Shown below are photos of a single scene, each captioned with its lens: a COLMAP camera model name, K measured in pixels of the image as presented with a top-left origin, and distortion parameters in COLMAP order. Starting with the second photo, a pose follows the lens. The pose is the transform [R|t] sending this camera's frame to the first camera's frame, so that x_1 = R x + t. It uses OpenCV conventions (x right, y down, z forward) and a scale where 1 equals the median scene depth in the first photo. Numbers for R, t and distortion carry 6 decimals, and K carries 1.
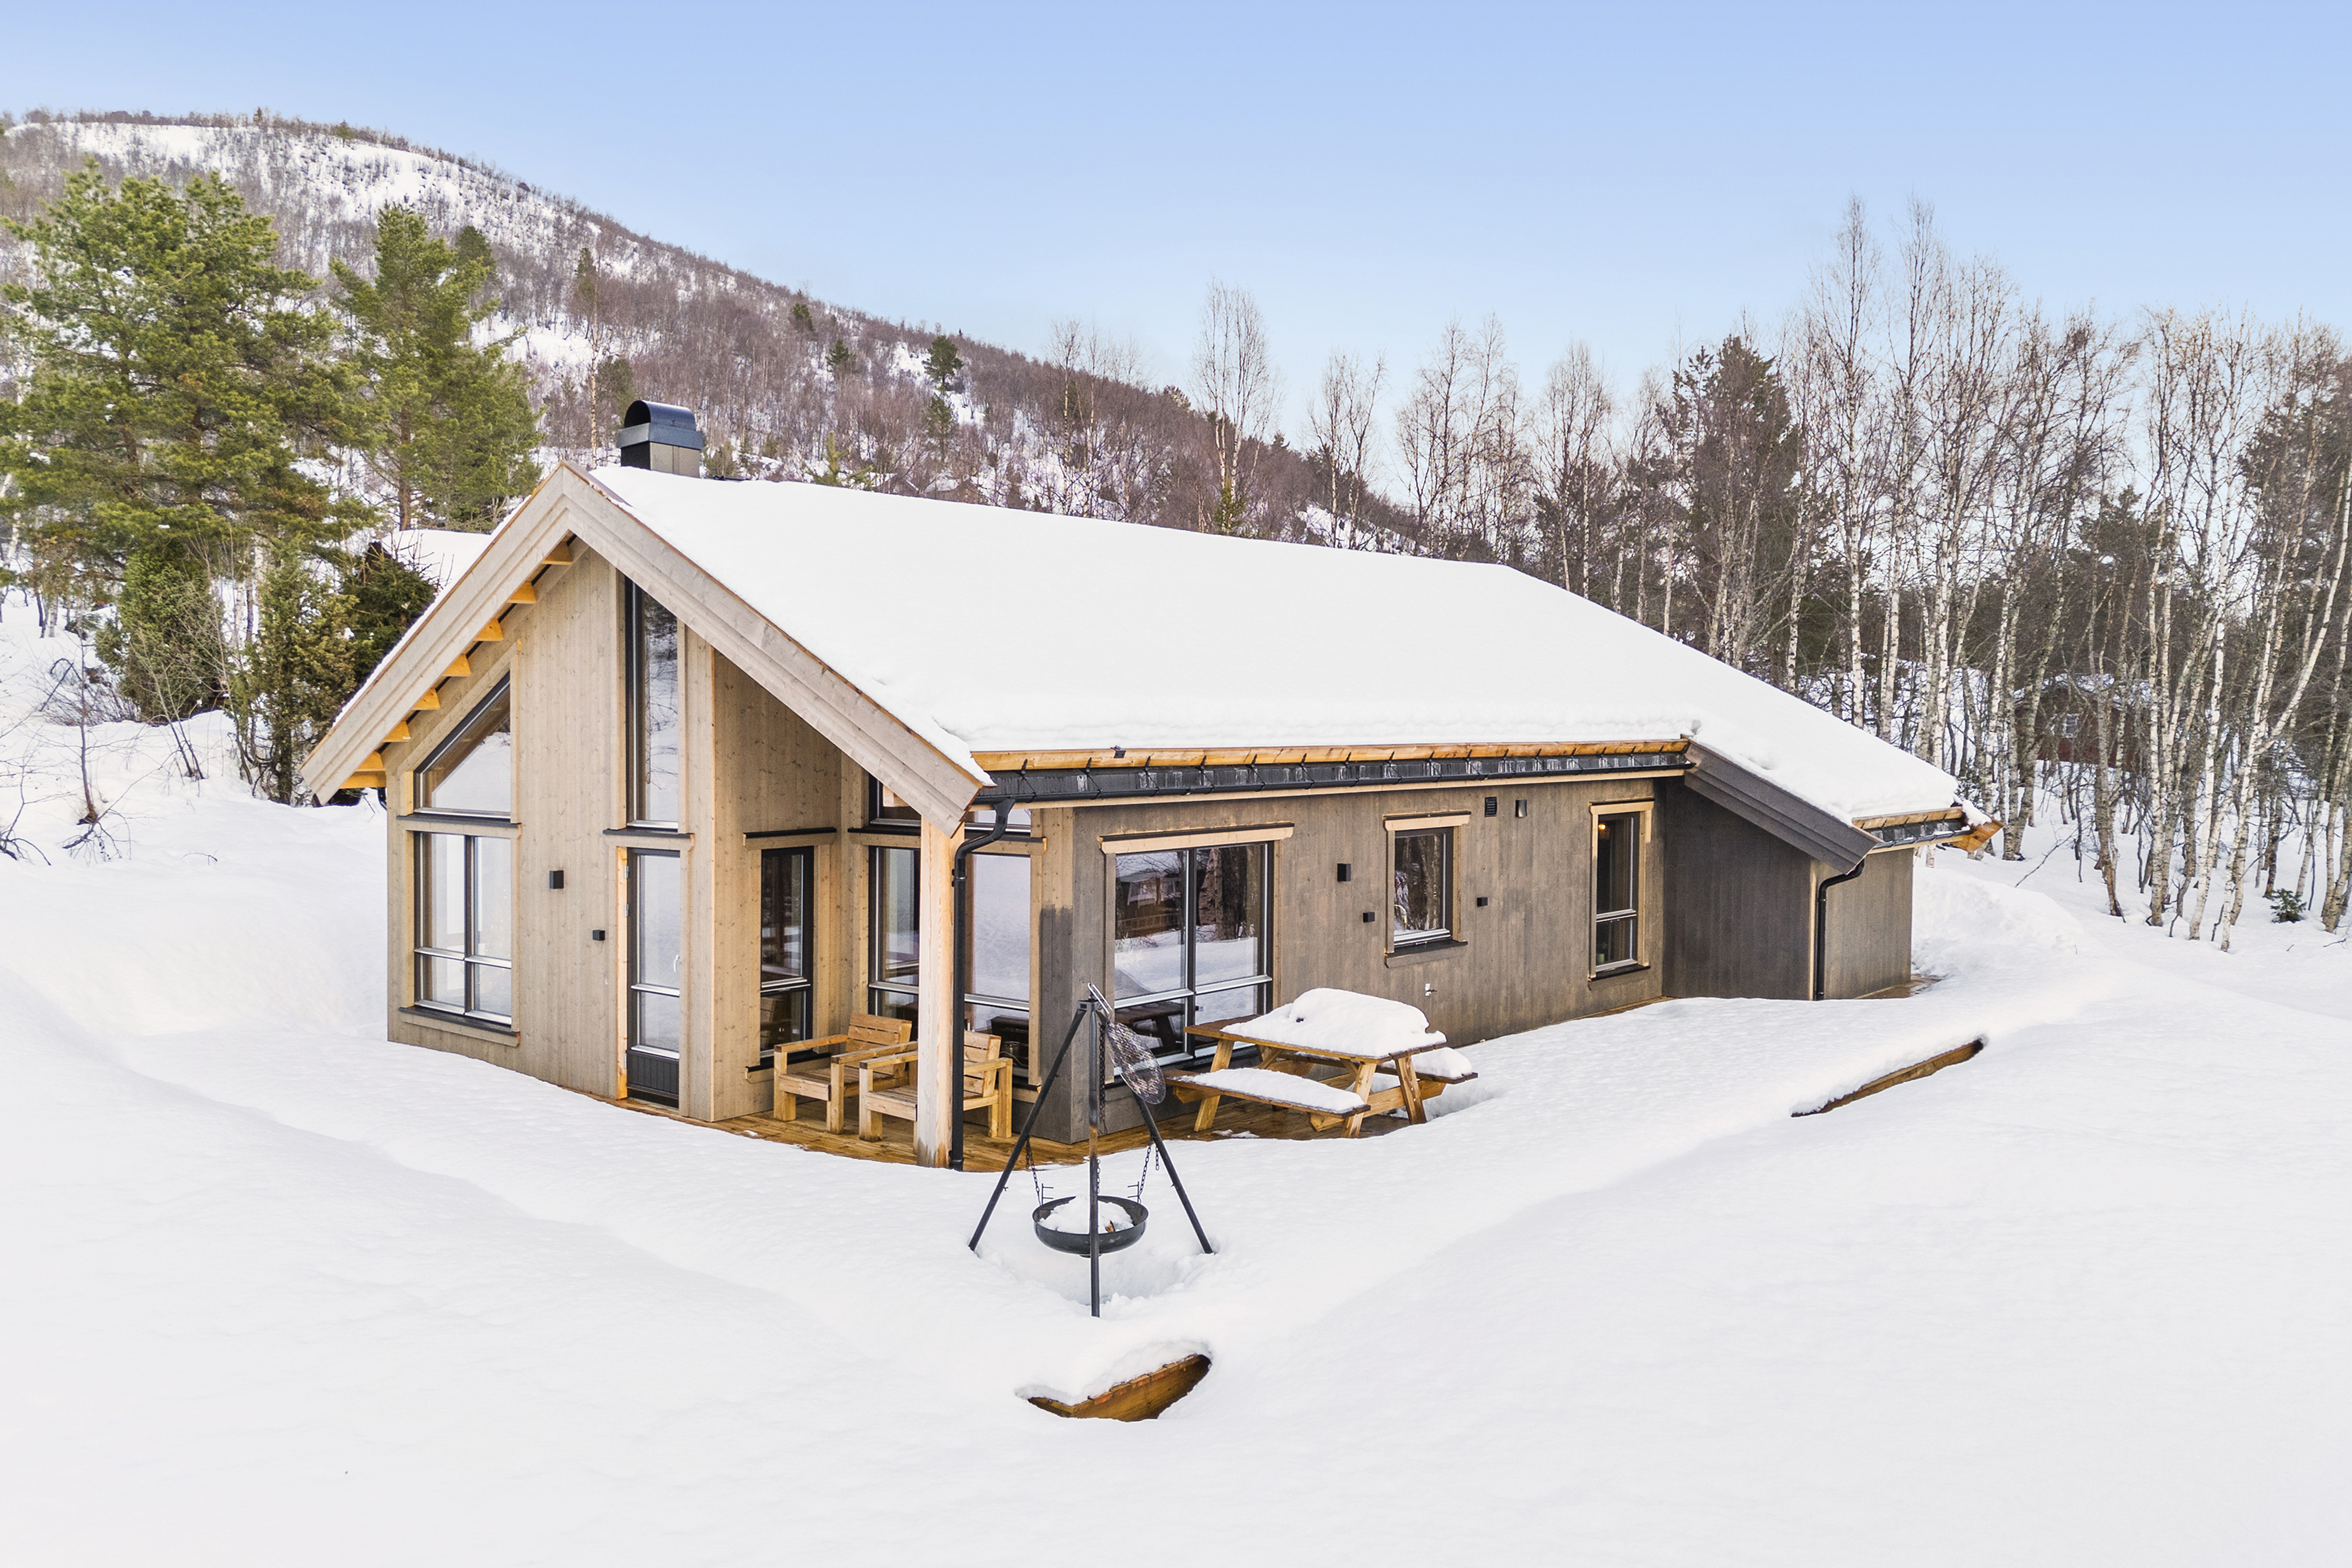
lens RADIAL K [[1714.5, 0, 1180.5], [0, 1714.5, 783.2], [0, 0, 1]] dist [0.039697, -0.036651]
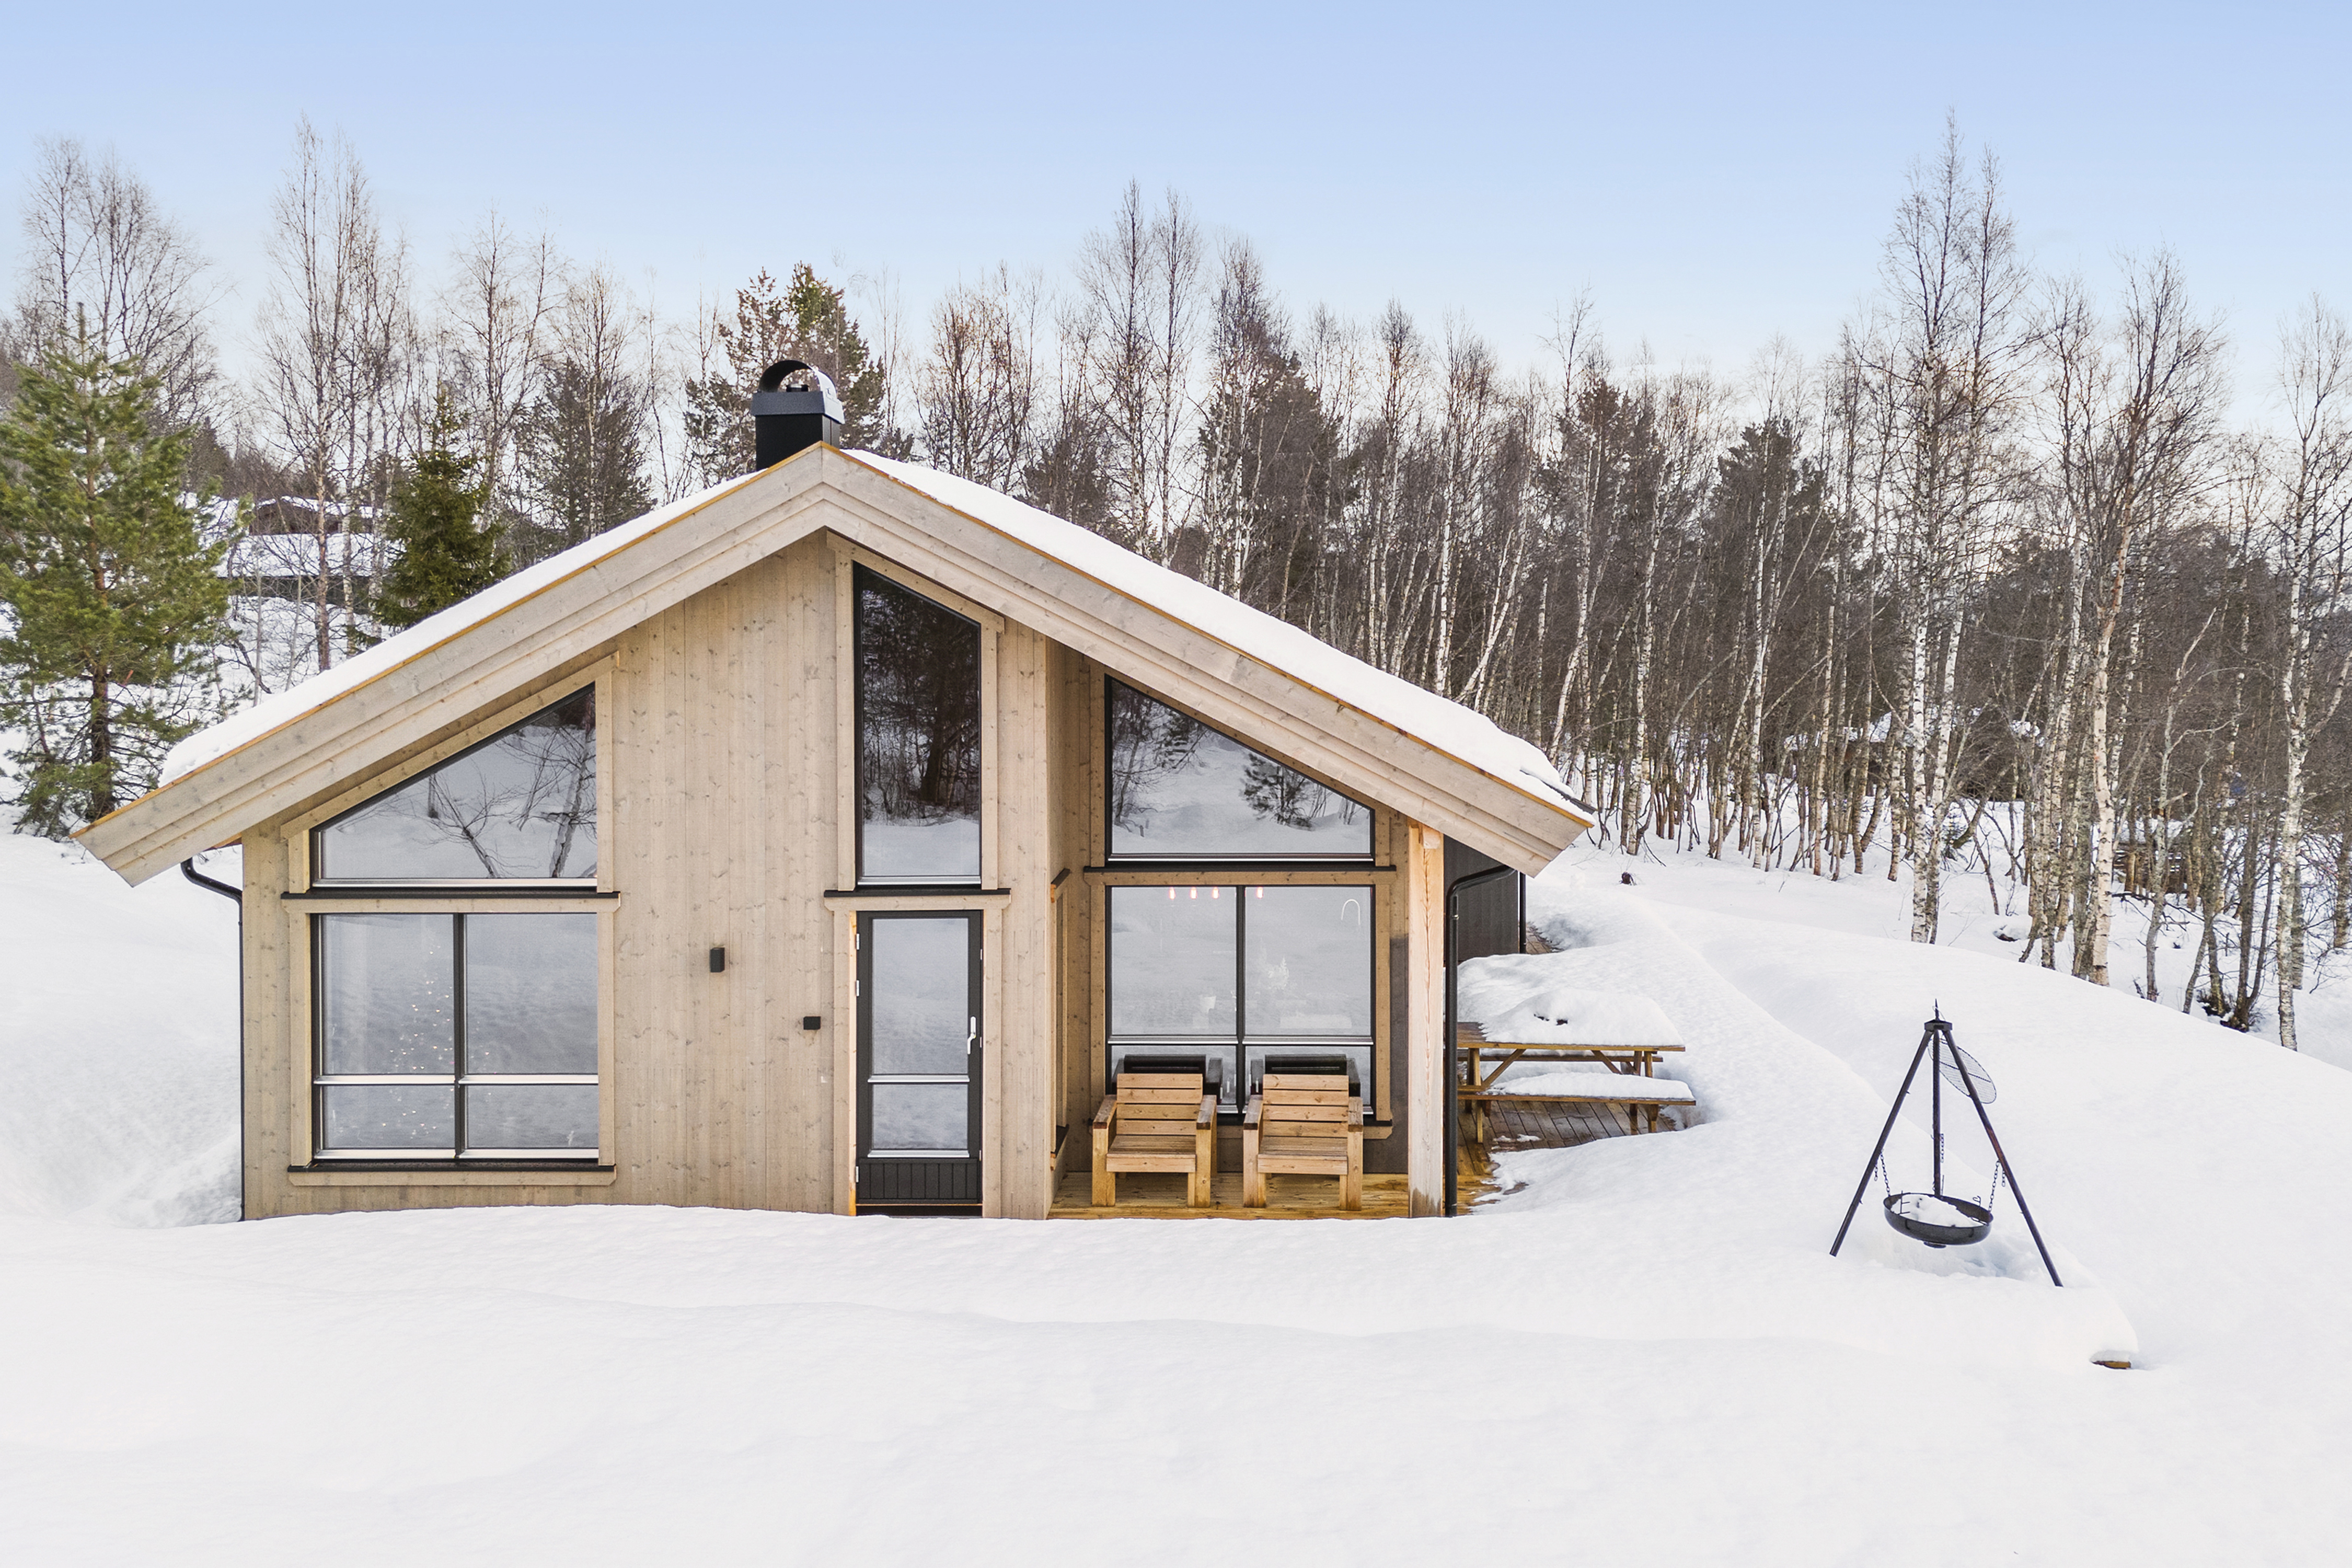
lens RADIAL K [[1714.5, 0, 1185.5], [0, 1714.5, 769.5], [0, 0, 1]] dist [0.039697, -0.036651]
pose [[0.772900, -0.018350, 0.634263, -0.734295], [0.019667, 0.999794, 0.004959, -0.032541], [-0.634224, 0.008641, 0.773101, 0.271382]]
